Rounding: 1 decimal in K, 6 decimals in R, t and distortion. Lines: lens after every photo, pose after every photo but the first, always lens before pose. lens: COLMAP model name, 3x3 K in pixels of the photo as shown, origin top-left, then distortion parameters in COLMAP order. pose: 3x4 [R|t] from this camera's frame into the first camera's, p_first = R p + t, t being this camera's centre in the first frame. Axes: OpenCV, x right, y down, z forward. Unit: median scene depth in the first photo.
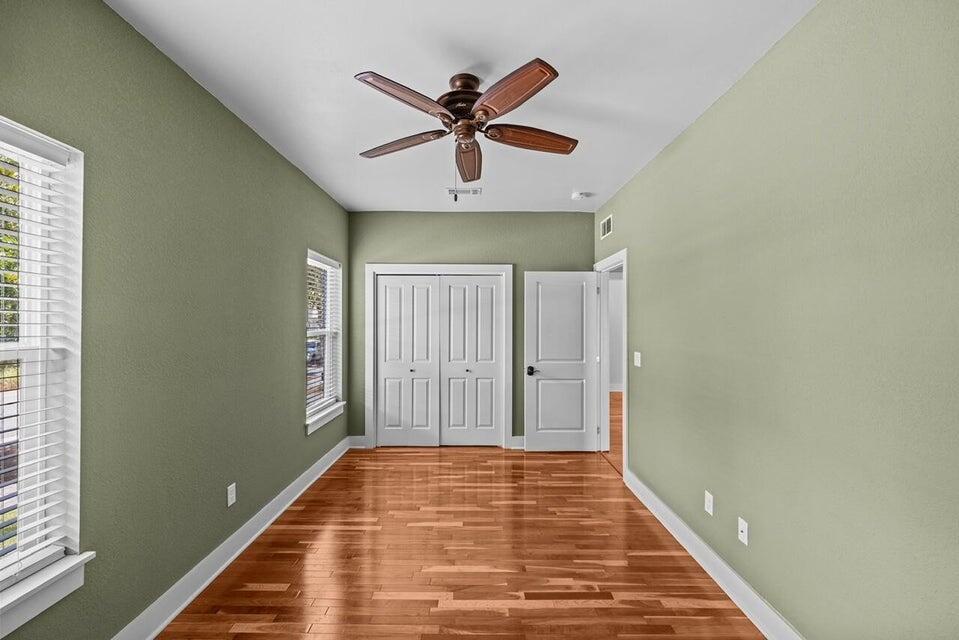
lens RADIAL K [[390.4, 0, 479.3], [0, 390.4, 327.1], [0, 0, 1]] dist [-0.001139, -0.000982]
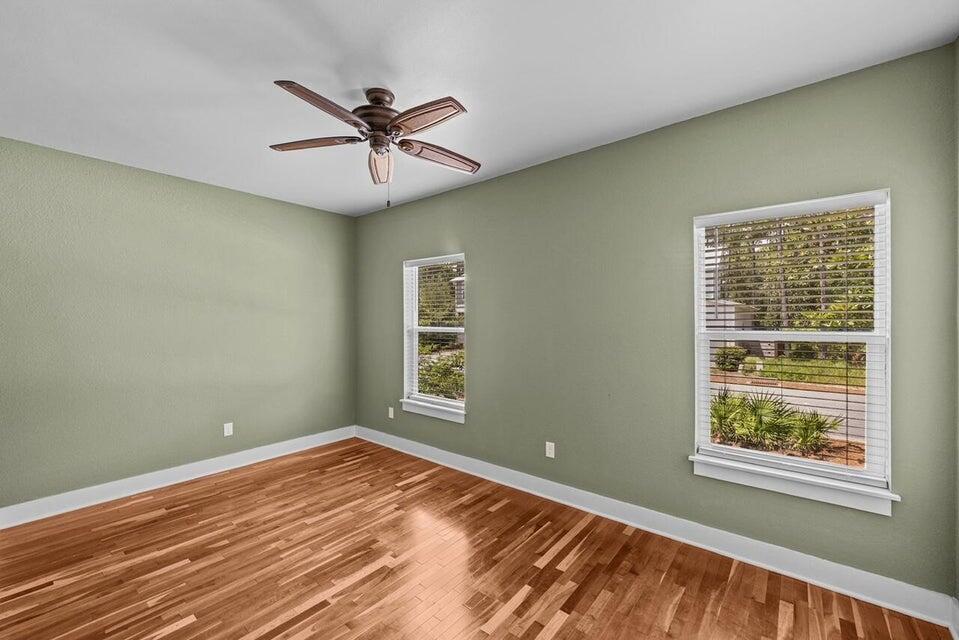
lens RADIAL K [[375.1, 0, 475.4], [0, 375.1, 318.6], [0, 0, 1]] dist [0.000611, 0.000004]
pose [[-0.626596, -0.007057, -0.779313, 0.604486], [-0.006702, 0.999971, -0.003666, -0.018581], [0.779316, 0.002926, -0.626625, 1.818322]]
